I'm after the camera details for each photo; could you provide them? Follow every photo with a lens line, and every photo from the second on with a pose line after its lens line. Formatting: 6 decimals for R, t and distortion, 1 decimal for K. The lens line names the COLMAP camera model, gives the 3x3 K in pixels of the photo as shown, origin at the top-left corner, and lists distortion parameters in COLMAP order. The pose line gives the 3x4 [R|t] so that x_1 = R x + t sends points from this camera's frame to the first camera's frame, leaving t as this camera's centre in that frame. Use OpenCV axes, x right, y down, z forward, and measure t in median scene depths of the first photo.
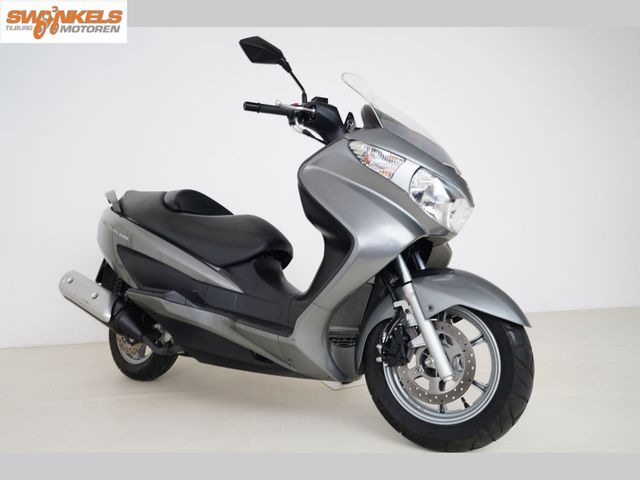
lens RADIAL K [[521.0, 0, 320.0], [0, 521.0, 240.0], [0, 0, 1]] dist [0.000004, -0.001134]
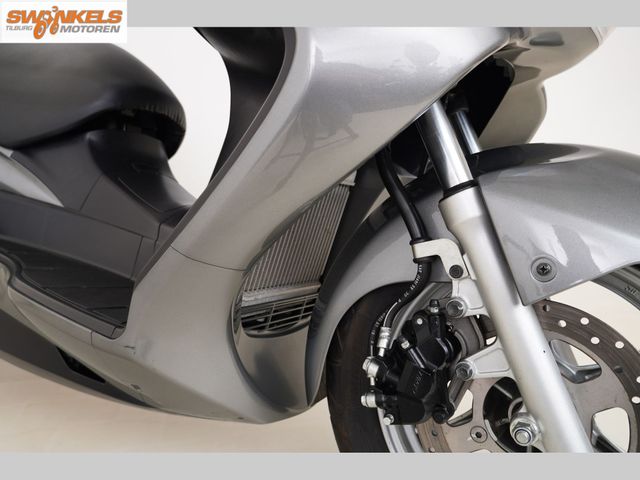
lens RADIAL K [[521.0, 0, 320.0], [0, 521.0, 240.0], [0, 0, 1]] dist [0.000004, -0.001134]
pose [[0.998547, -0.003738, 0.053766, 0.060127], [-0.006646, 0.981441, 0.191650, 0.051542], [-0.053484, -0.191729, 0.979990, 0.658331]]
